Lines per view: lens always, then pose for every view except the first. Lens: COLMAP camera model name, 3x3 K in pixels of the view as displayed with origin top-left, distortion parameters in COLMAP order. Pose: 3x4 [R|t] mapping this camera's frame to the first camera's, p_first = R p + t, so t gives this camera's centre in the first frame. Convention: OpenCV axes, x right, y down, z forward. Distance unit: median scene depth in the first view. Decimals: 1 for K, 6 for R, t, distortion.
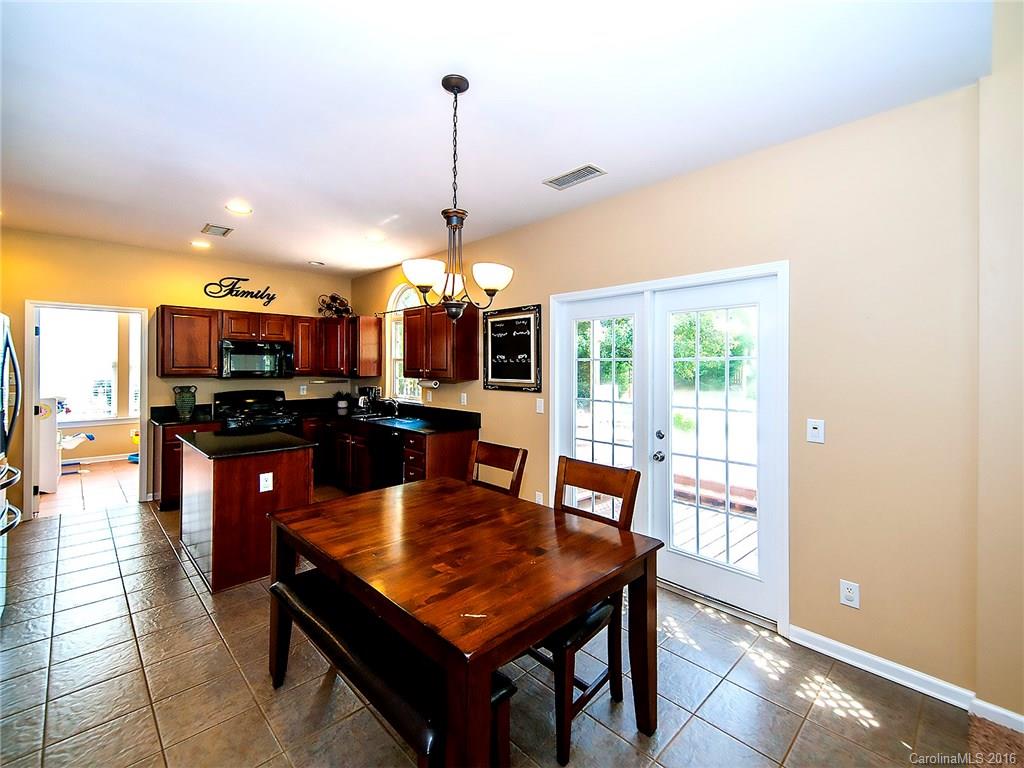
lens RADIAL K [[441.3, 0, 518.2], [0, 441.3, 360.3], [0, 0, 1]] dist [0.002732, -0.007451]
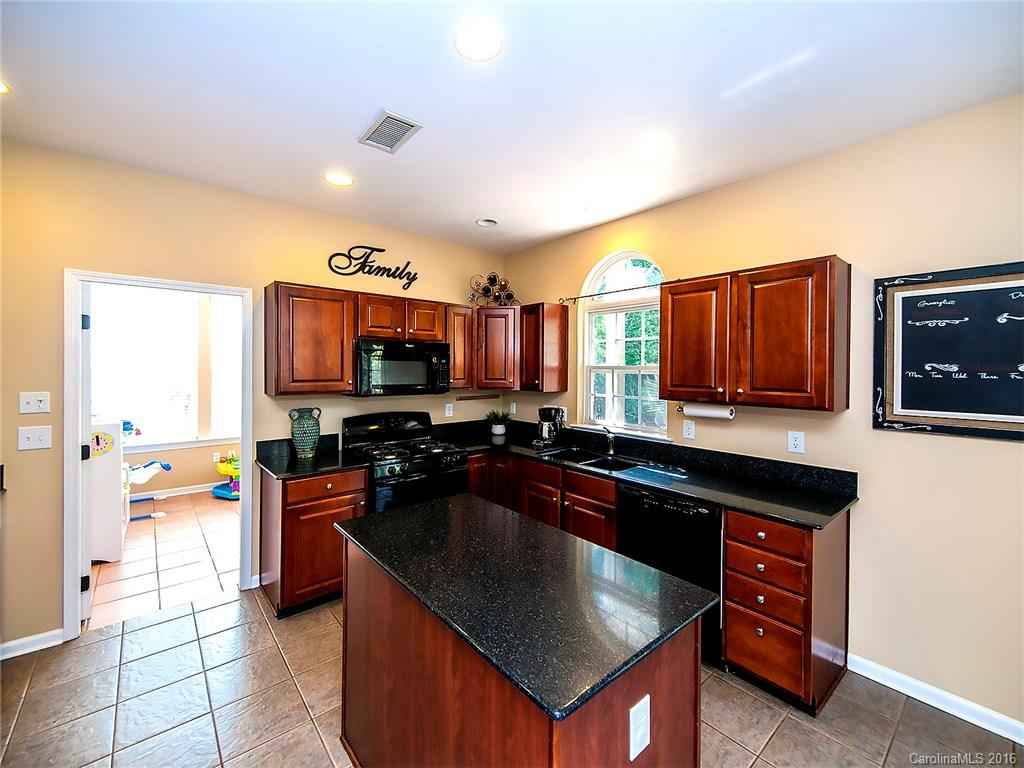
lens RADIAL K [[424.4, 0, 506.4], [0, 424.4, 366.7], [0, 0, 1]] dist [0.023462, -0.009347]
pose [[0.995511, 0.003141, -0.094590, -0.365885], [-0.002402, 0.999966, 0.007920, -0.008281], [0.094611, -0.007658, 0.995485, 0.365464]]
